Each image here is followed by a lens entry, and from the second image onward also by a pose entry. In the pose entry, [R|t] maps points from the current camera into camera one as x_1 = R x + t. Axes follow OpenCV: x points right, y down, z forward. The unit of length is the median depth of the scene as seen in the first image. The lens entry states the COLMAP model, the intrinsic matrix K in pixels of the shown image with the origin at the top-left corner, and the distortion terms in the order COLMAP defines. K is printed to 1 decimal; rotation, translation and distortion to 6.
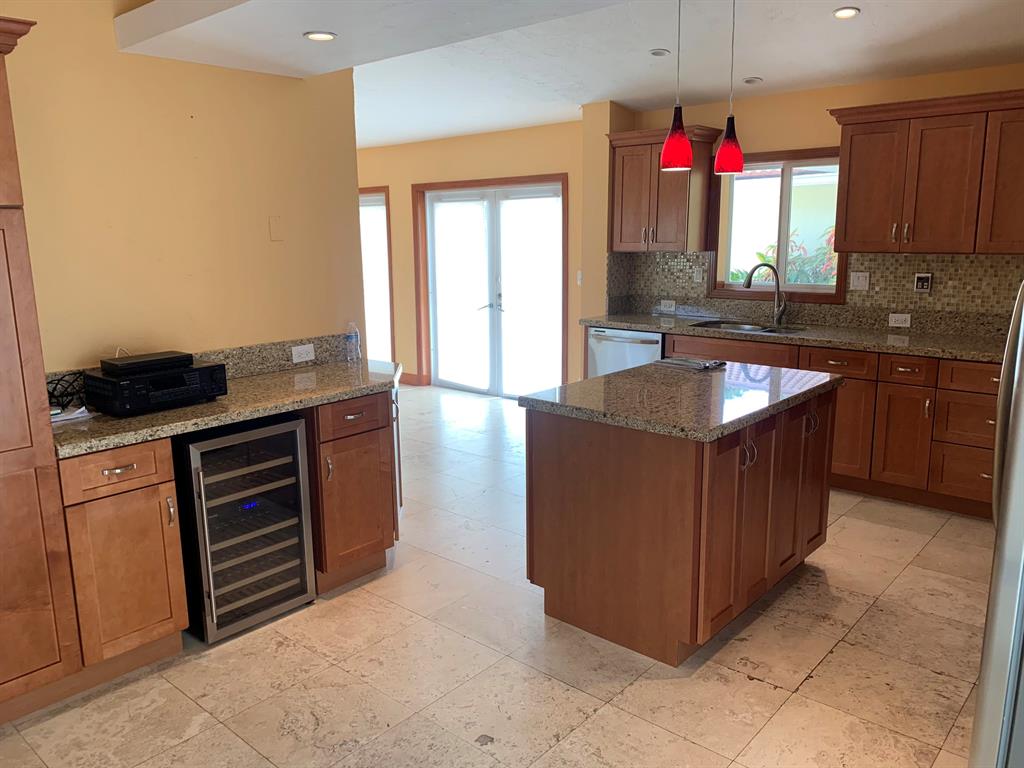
lens RADIAL K [[781.1, 0, 503.9], [0, 781.1, 382.9], [0, 0, 1]] dist [0.031946, -0.032373]
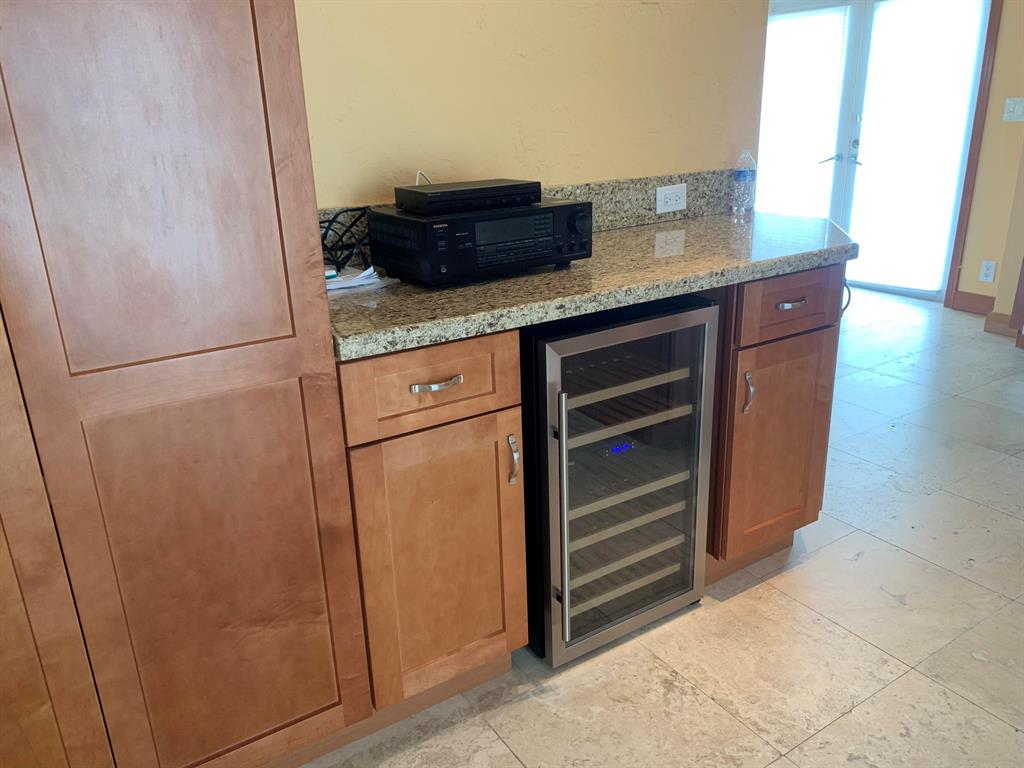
lens RADIAL K [[781.1, 0, 521.9], [0, 781.1, 381.5], [0, 0, 1]] dist [0.031946, -0.032373]
pose [[0.967739, 0.073762, -0.240915, -0.271709], [-0.037555, 0.987734, 0.151561, 0.021558], [0.249140, -0.137624, 0.958639, 0.445851]]
